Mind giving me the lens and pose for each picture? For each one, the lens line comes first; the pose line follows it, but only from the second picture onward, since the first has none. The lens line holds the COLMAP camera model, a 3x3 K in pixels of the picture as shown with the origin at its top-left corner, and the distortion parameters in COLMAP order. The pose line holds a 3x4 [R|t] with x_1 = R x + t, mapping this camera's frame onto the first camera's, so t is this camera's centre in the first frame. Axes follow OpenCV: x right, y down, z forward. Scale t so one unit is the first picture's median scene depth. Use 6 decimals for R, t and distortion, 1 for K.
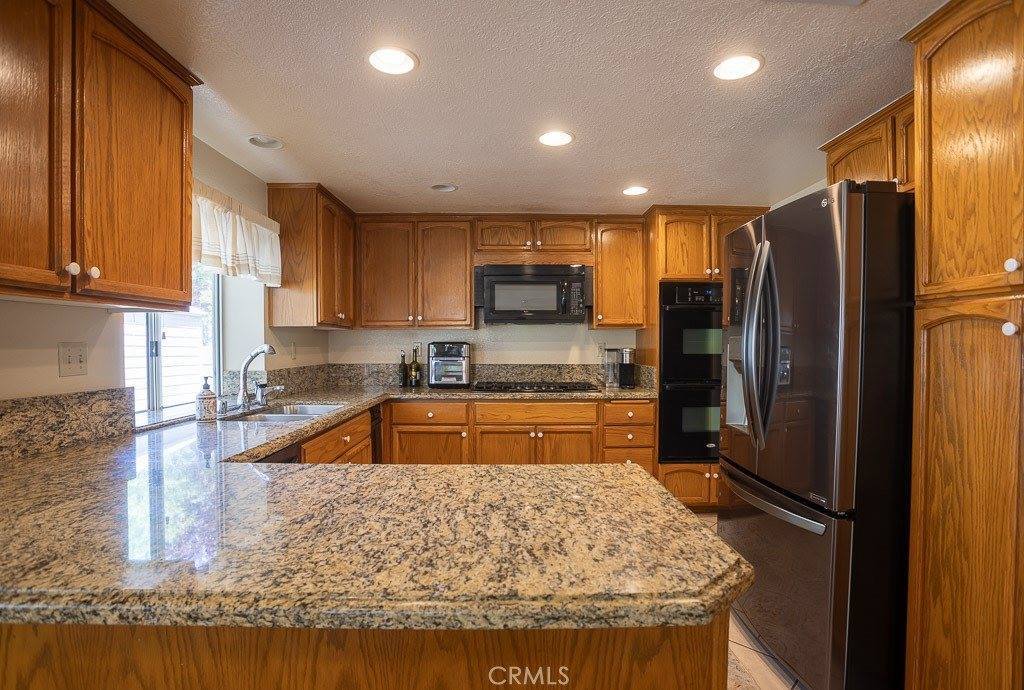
lens RADIAL K [[519.8, 0, 512.0], [0, 519.8, 345.0], [0, 0, 1]] dist [-0.062419, 0.000066]
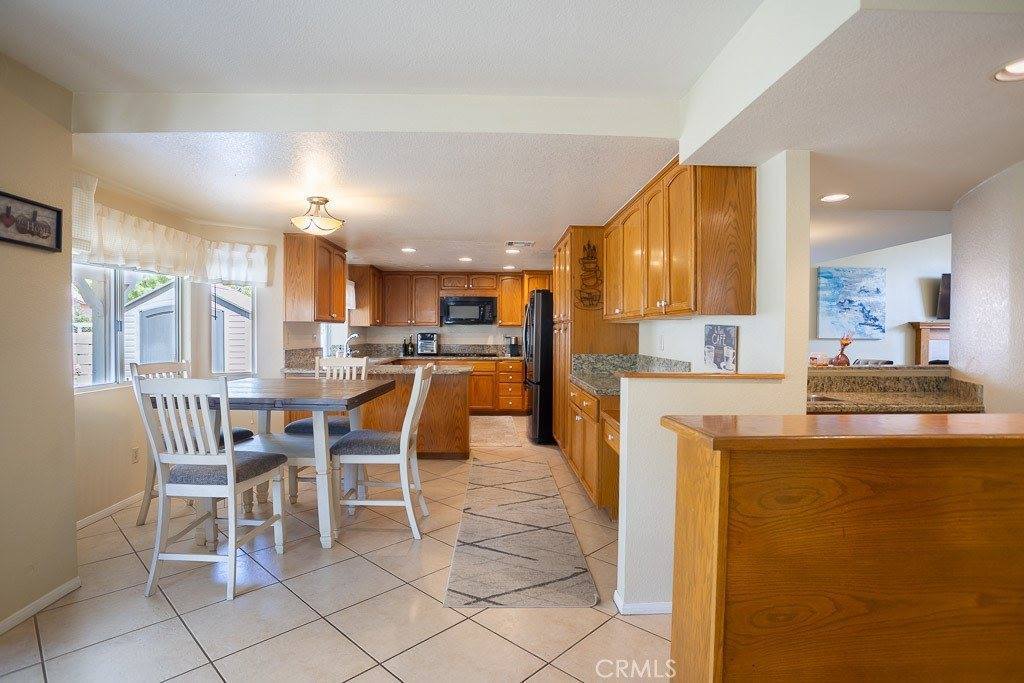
lens RADIAL K [[524.5, 0, 514.2], [0, 524.5, 348.4], [0, 0, 1]] dist [-0.079341, 0.034324]
pose [[0.999674, 0.006327, 0.024739, 0.172377], [-0.006856, 0.999748, 0.021355, 0.008532], [-0.024597, -0.021517, 0.999466, -1.088855]]
